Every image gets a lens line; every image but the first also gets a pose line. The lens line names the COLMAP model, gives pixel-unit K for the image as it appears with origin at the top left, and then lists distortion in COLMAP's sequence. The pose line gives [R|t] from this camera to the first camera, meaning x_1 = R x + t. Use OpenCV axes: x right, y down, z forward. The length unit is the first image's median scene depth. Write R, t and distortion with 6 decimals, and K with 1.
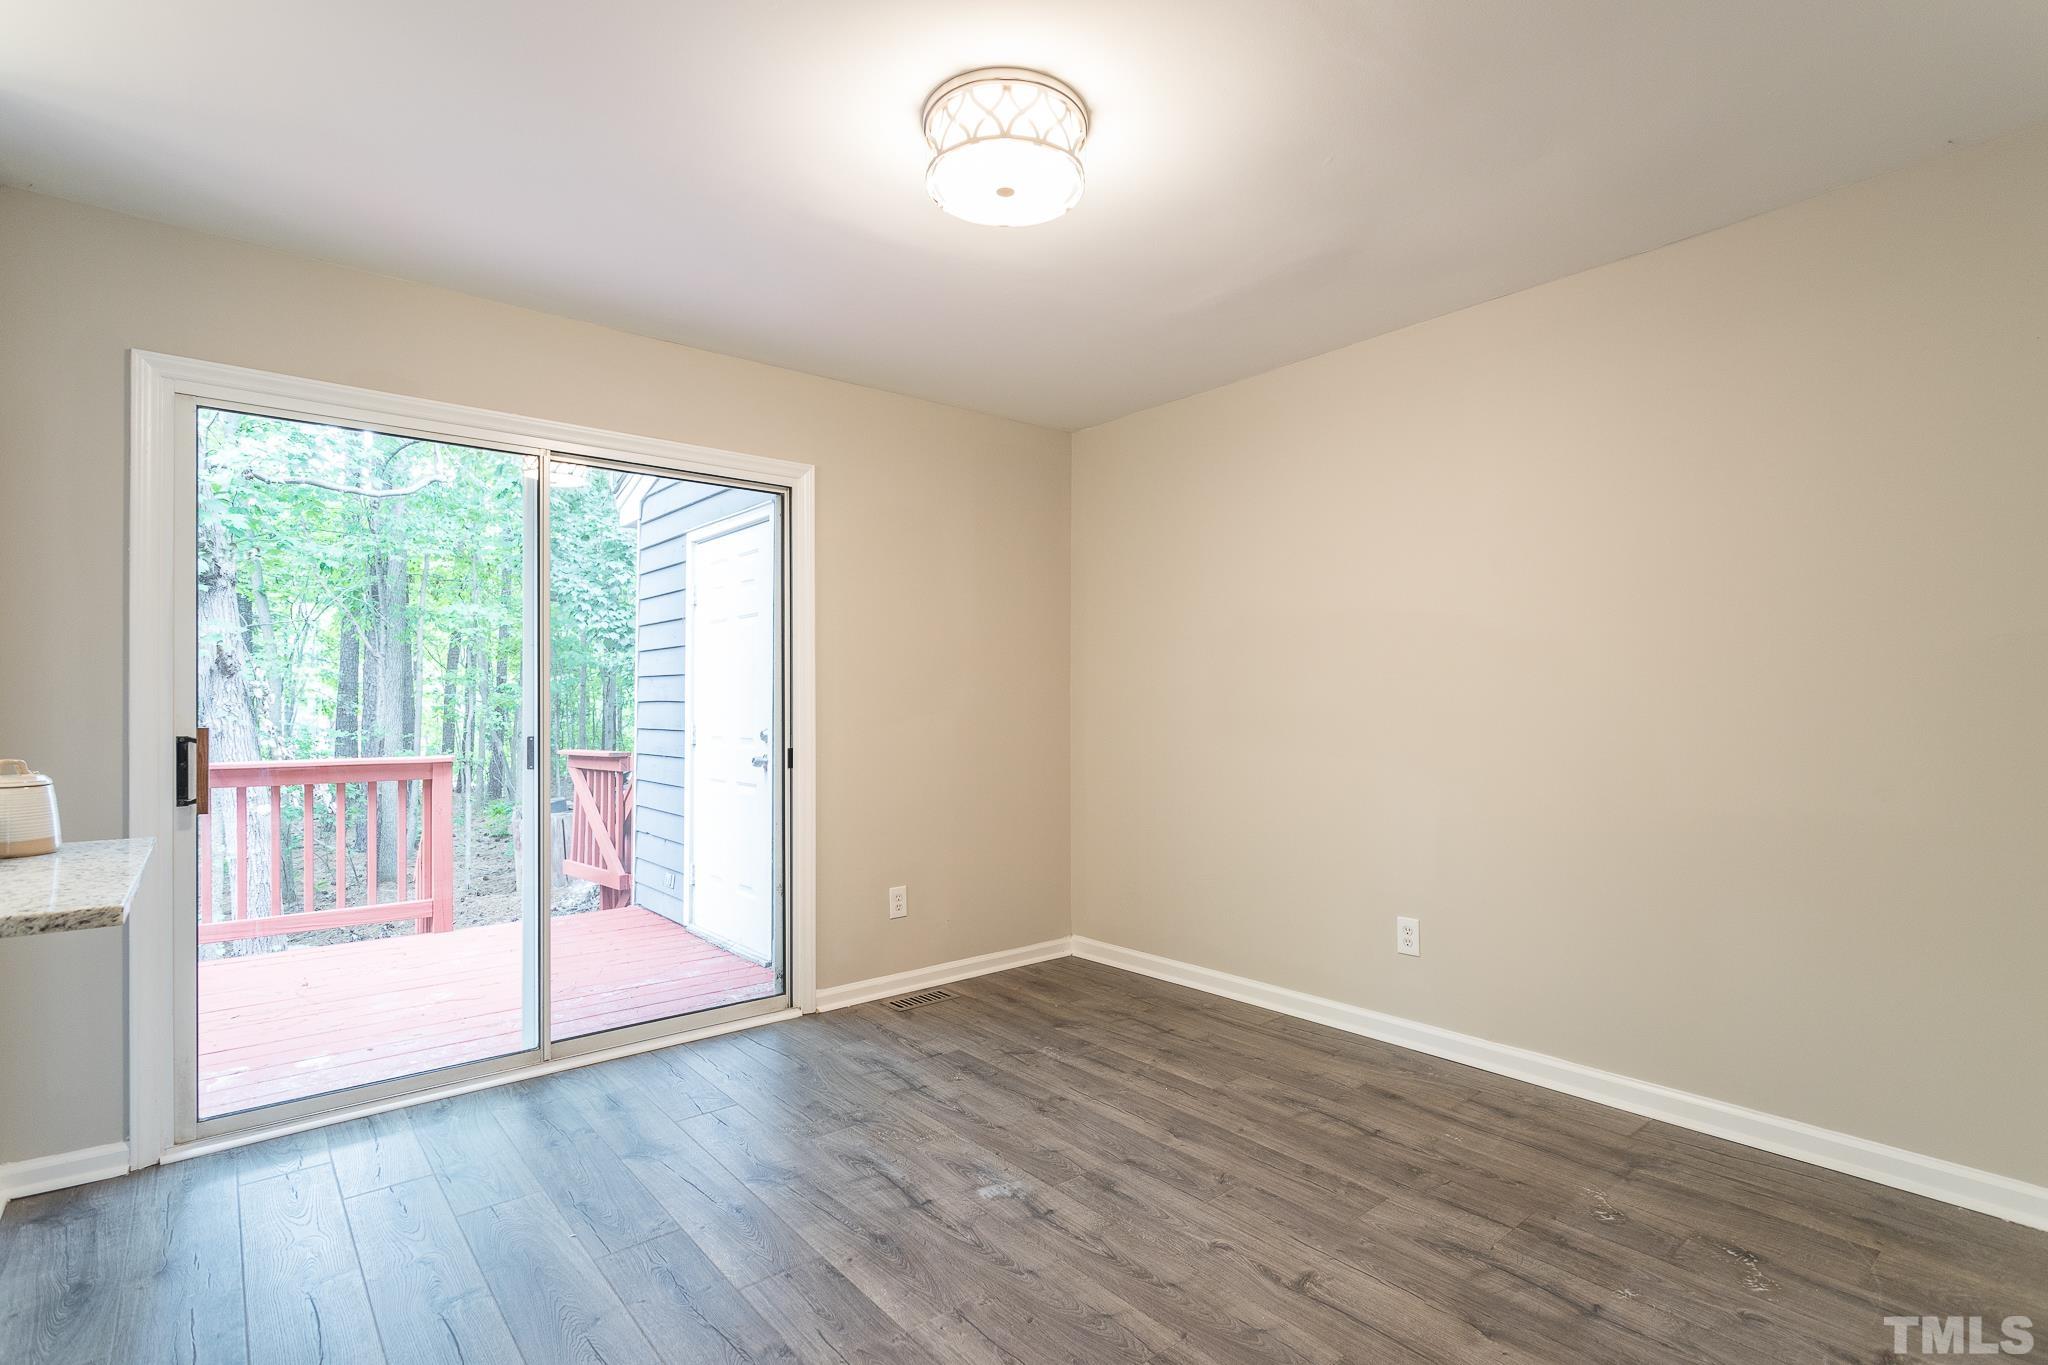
lens RADIAL K [[974.1, 0, 1041.0], [0, 974.1, 681.3], [0, 0, 1]] dist [0.002122, 0.001190]
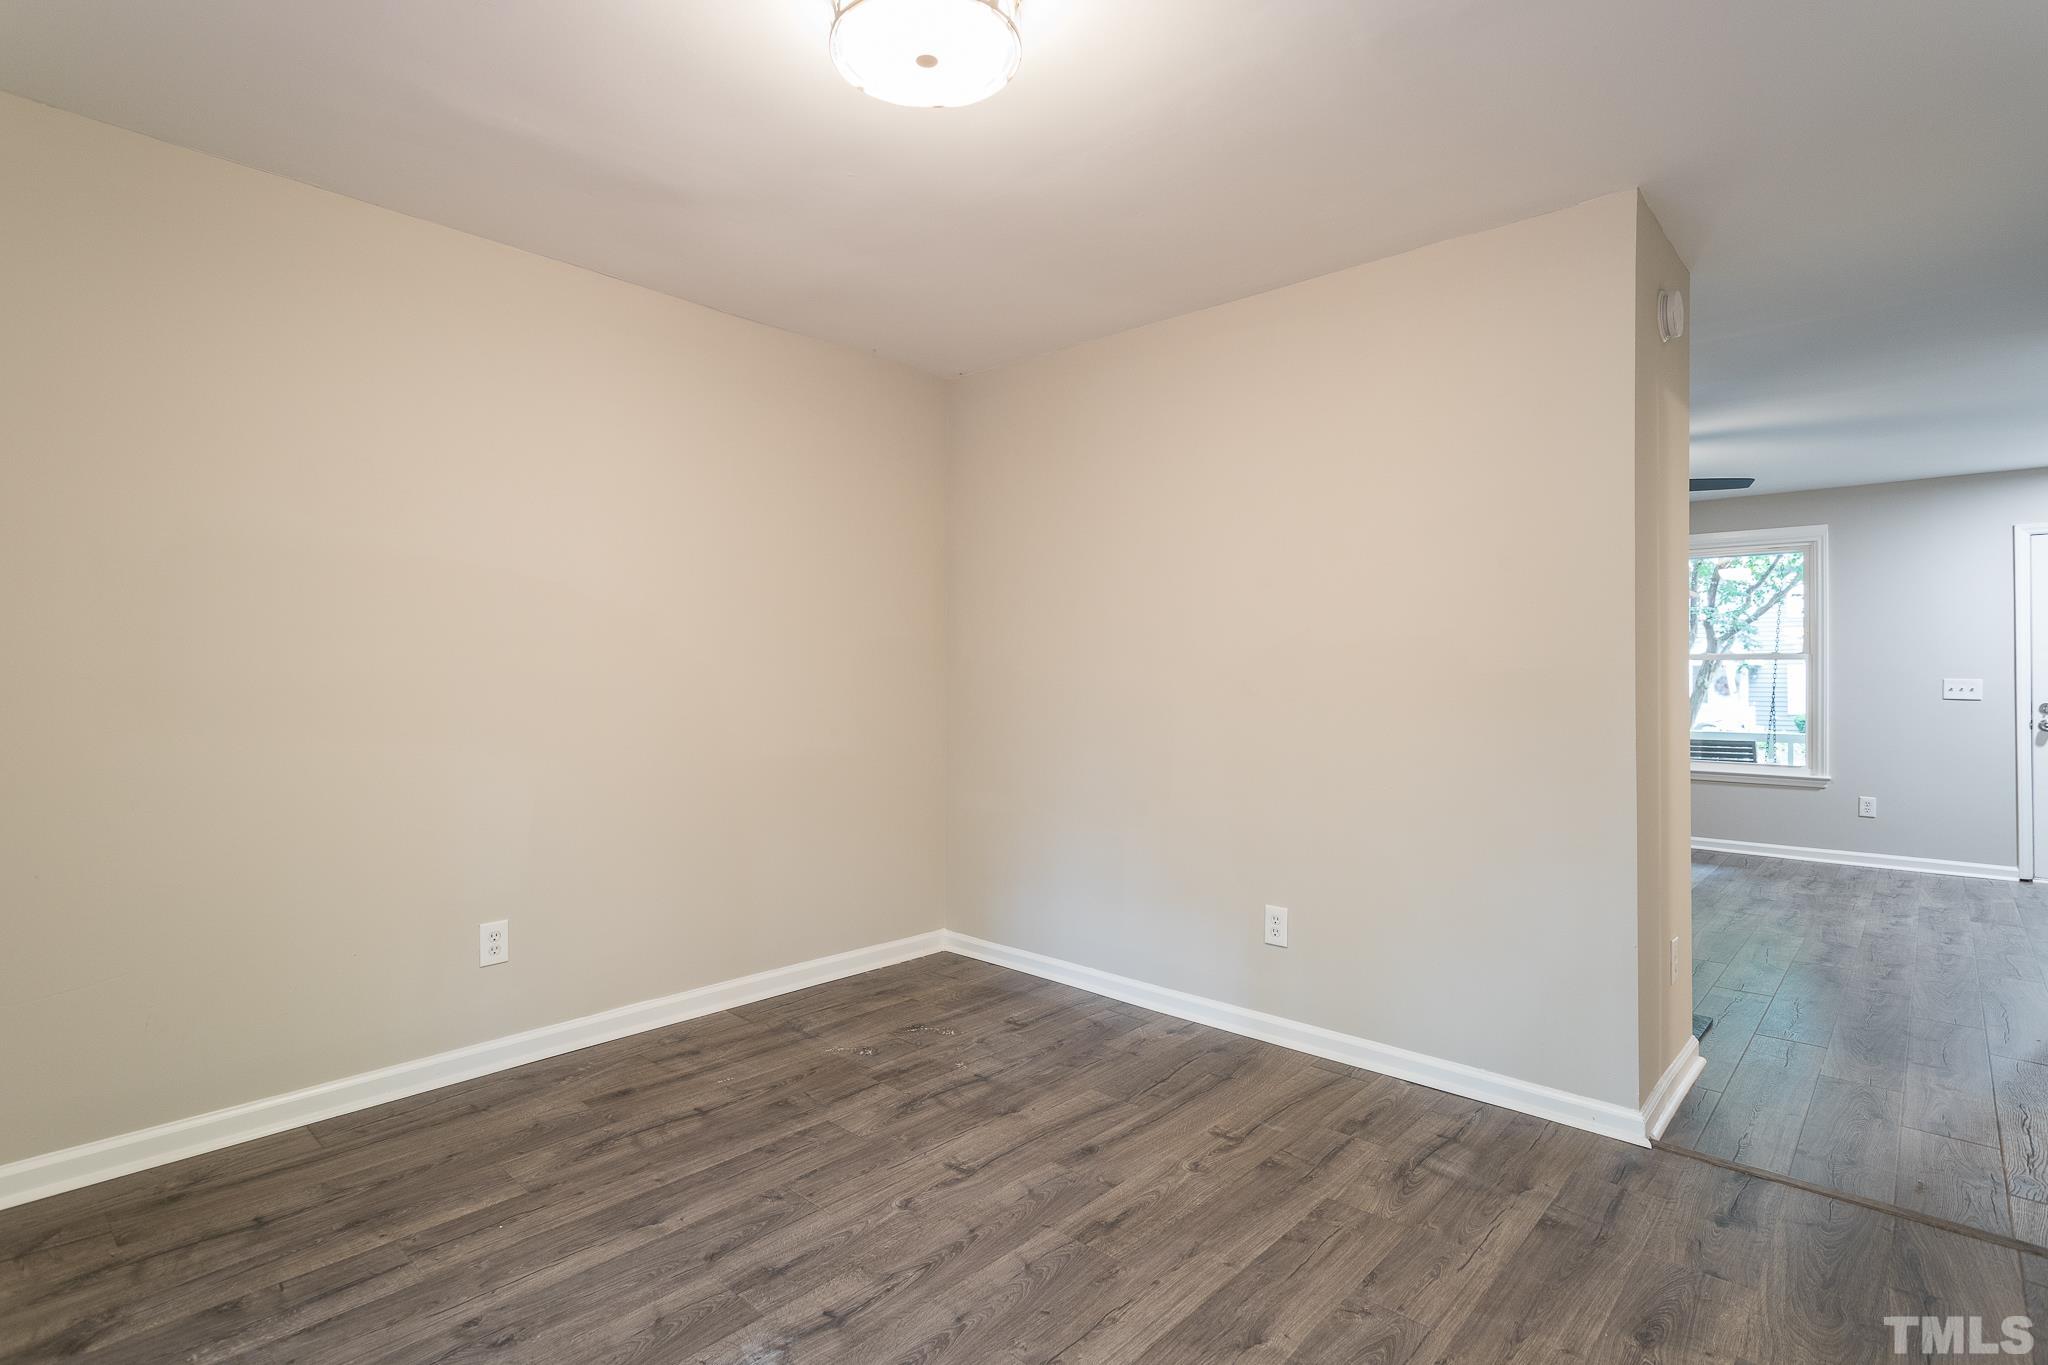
lens RADIAL K [[974.1, 0, 1041.0], [0, 974.1, 681.3], [0, 0, 1]] dist [0.002122, 0.001190]
pose [[-0.122908, -0.000658, 0.992418, -0.717310], [-0.027525, 0.999617, -0.002746, 0.026306], [-0.992036, -0.027653, -0.122879, 0.847199]]
